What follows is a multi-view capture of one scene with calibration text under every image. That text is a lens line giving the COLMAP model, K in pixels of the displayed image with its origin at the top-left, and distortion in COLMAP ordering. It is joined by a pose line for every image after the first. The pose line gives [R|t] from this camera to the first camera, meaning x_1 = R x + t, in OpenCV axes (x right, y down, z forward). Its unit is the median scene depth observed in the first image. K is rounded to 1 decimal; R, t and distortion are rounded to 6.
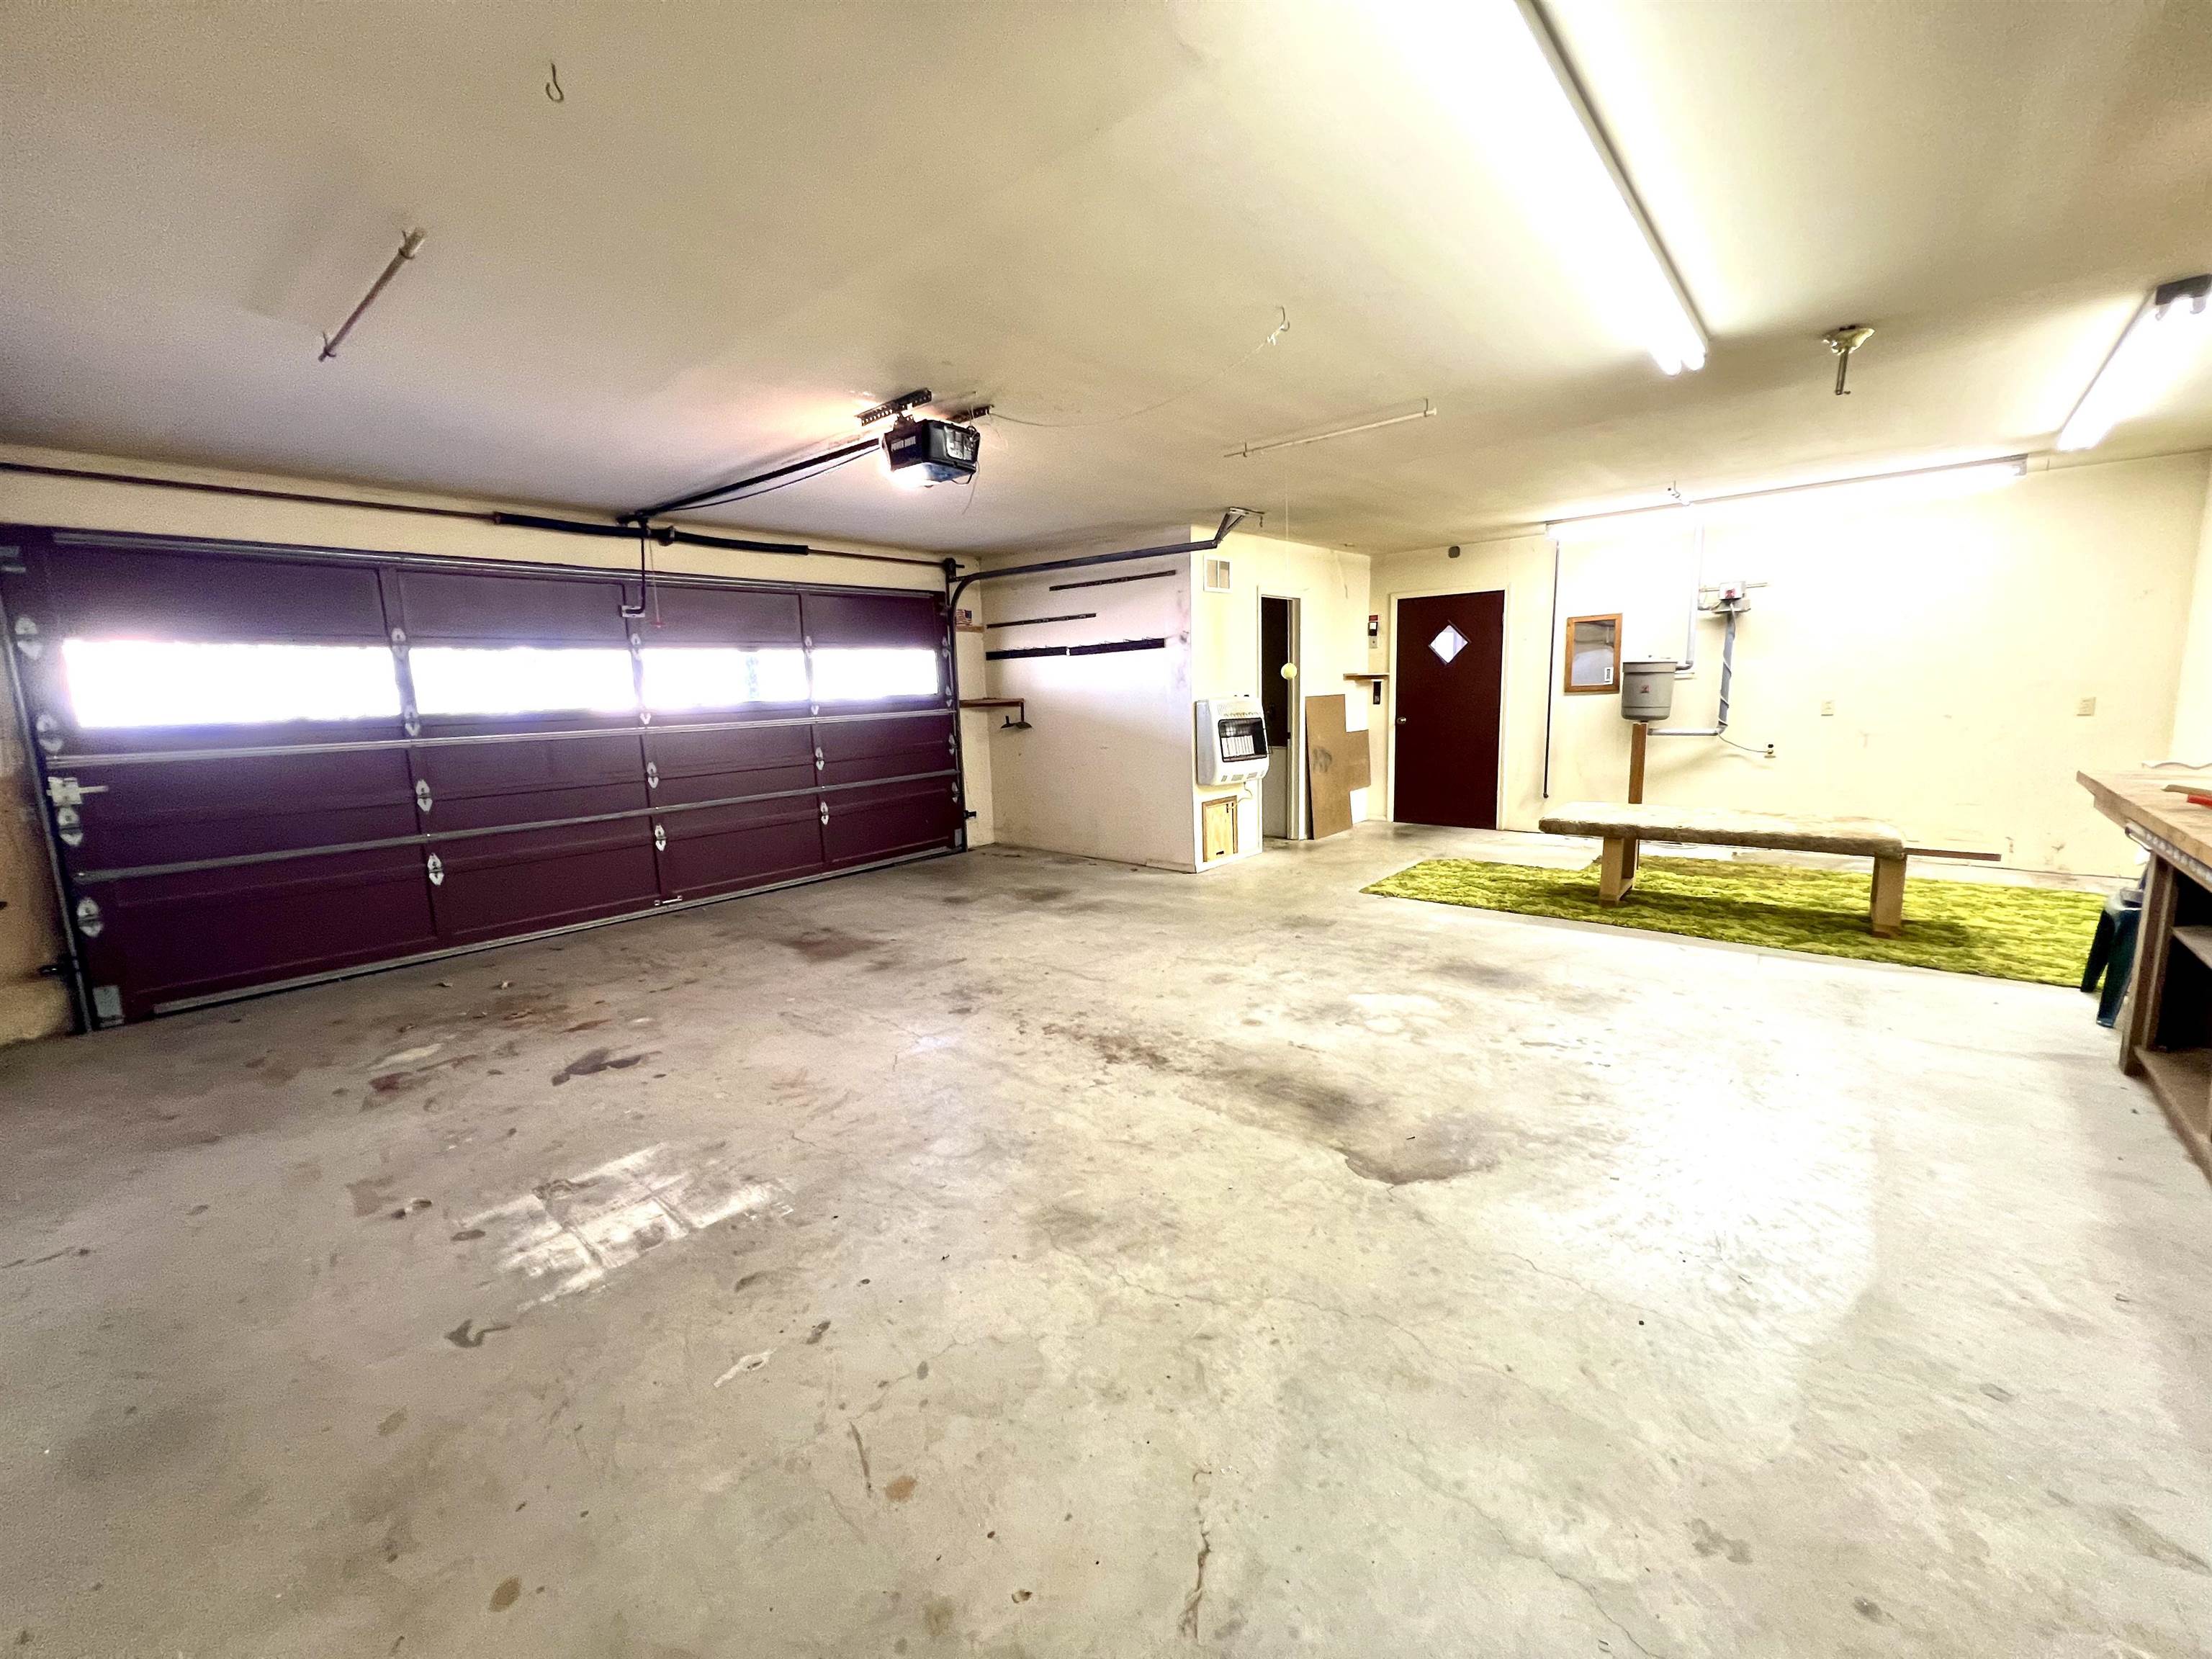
lens RADIAL K [[888.3, 0, 1106.9], [0, 888.3, 828.9], [0, 0, 1]] dist [-0.001352, -0.000123]
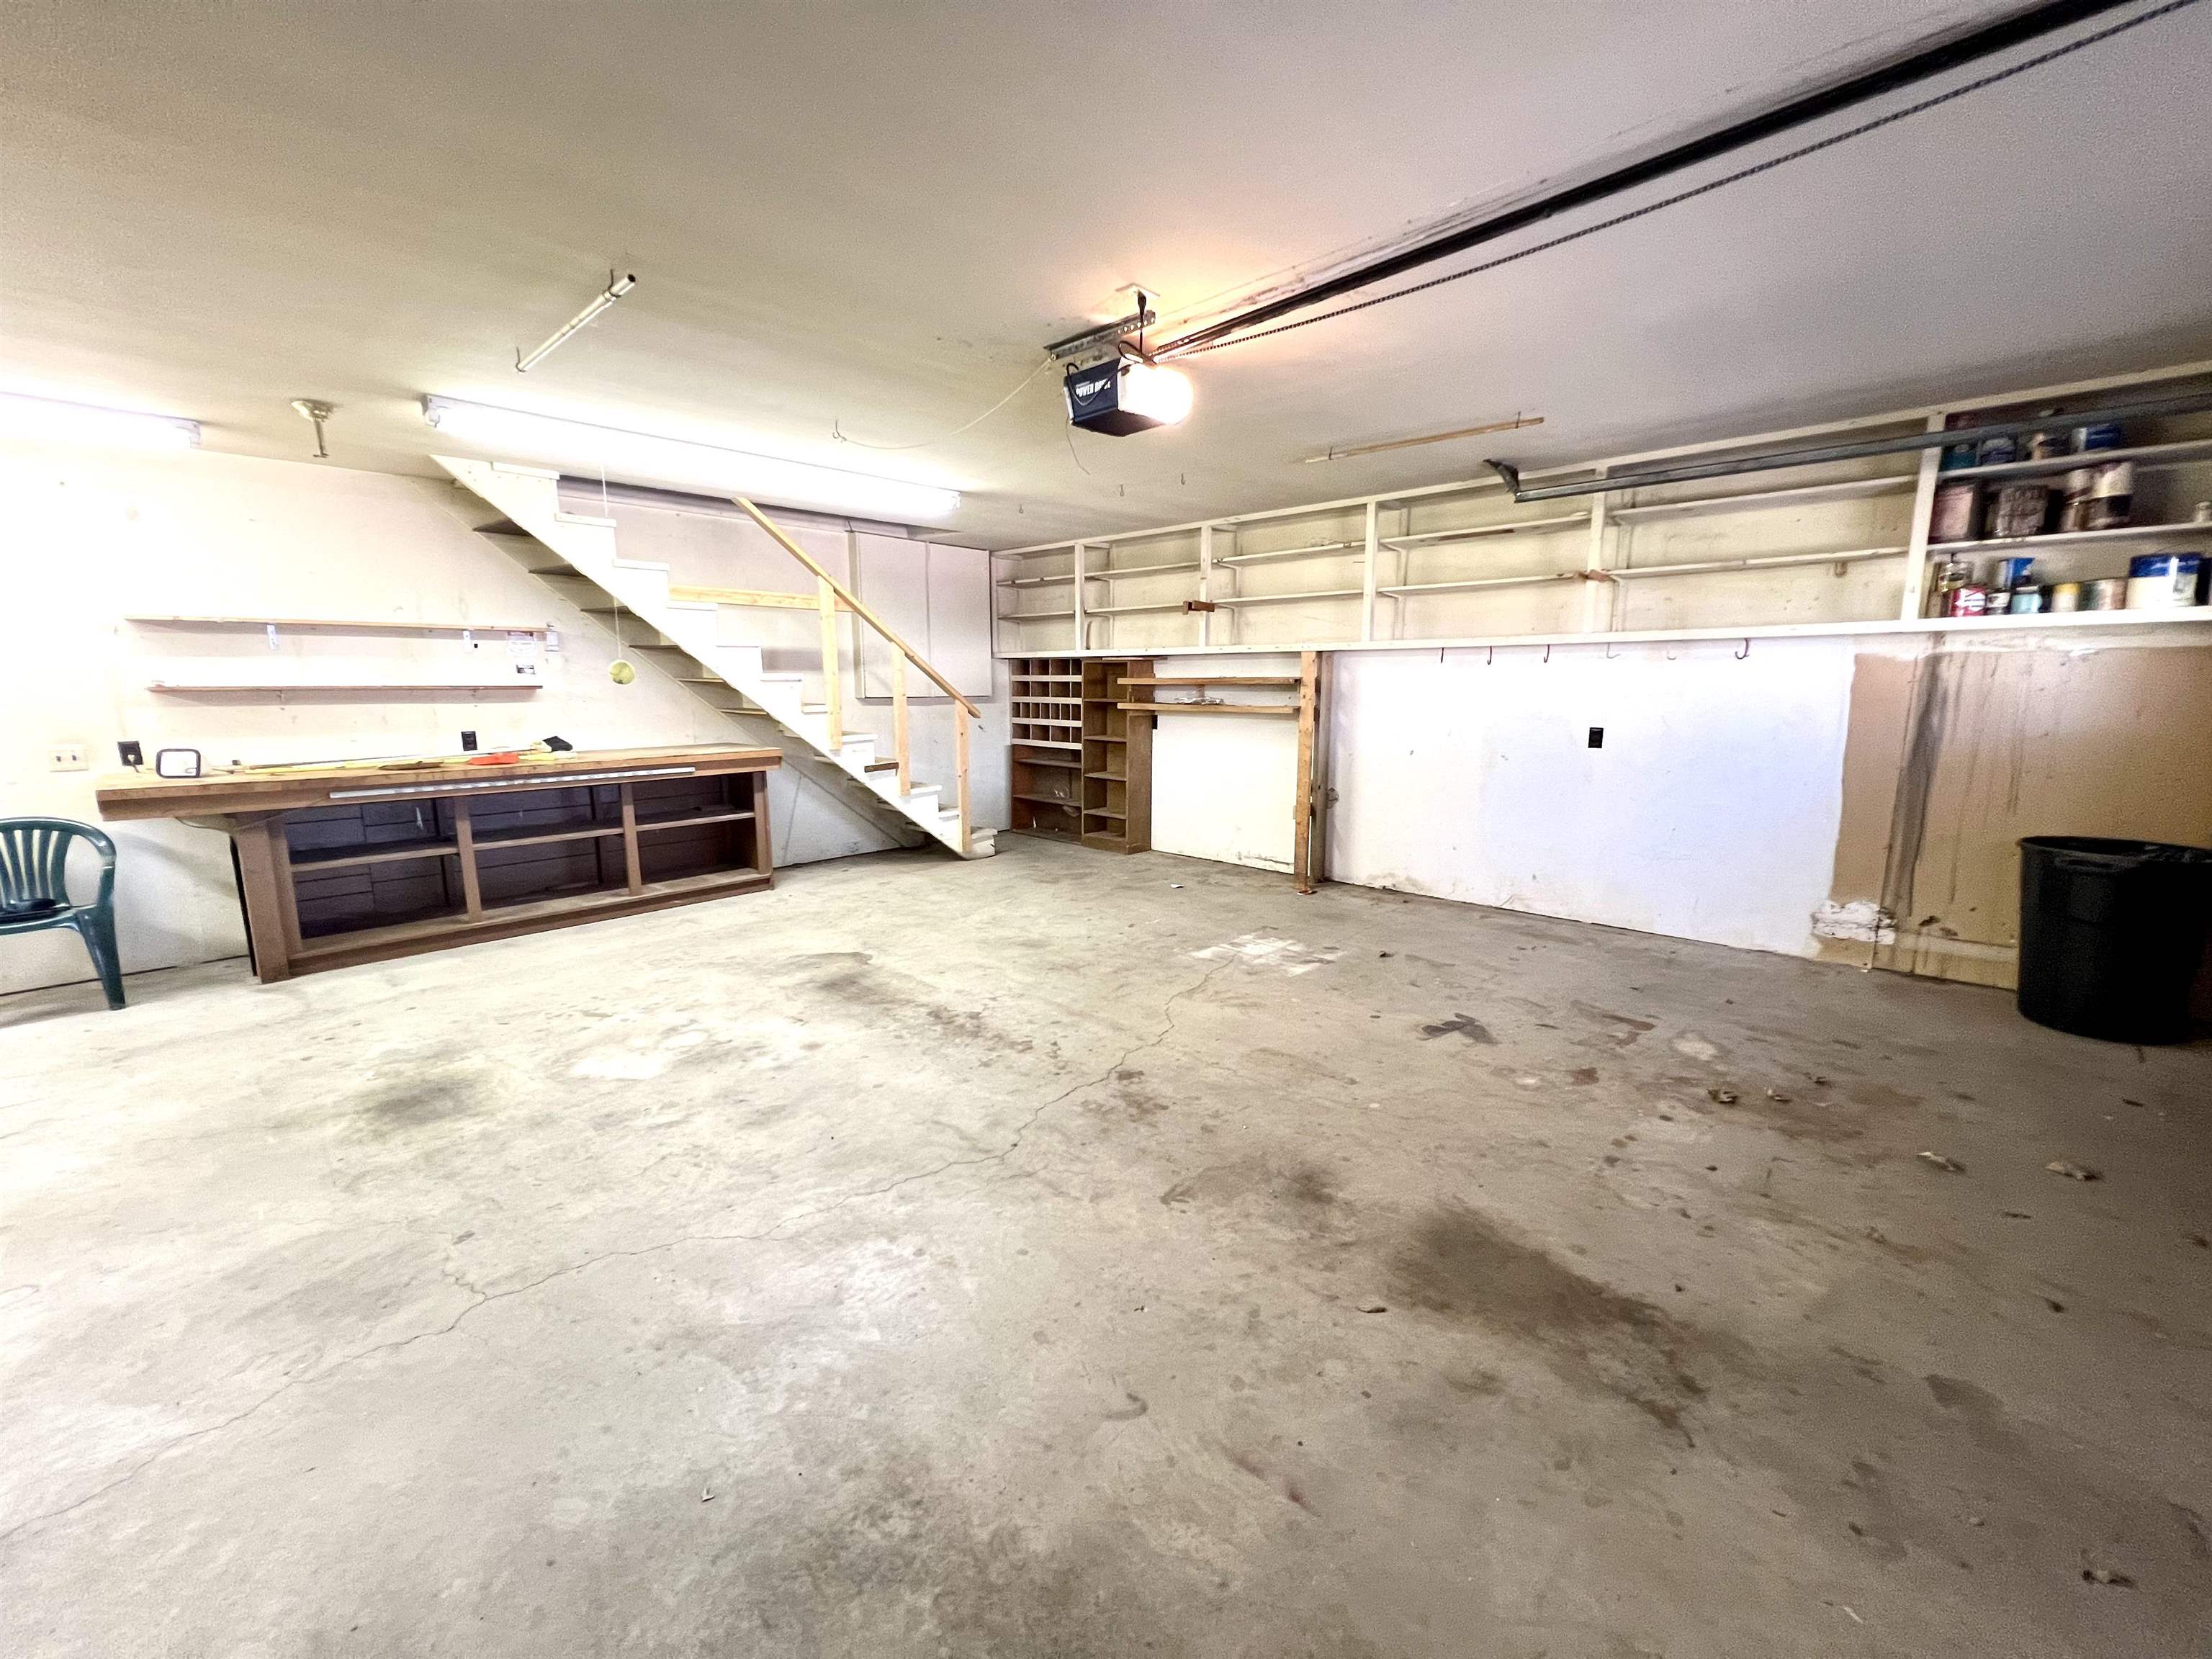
lens RADIAL K [[888.3, 0, 1105.7], [0, 888.3, 826.7], [0, 0, 1]] dist [-0.001352, -0.000123]
pose [[-0.998670, 0.027971, 0.043303, -0.210367], [0.040105, 0.949337, 0.311689, -0.305681], [-0.032390, 0.313011, -0.949197, 1.943749]]
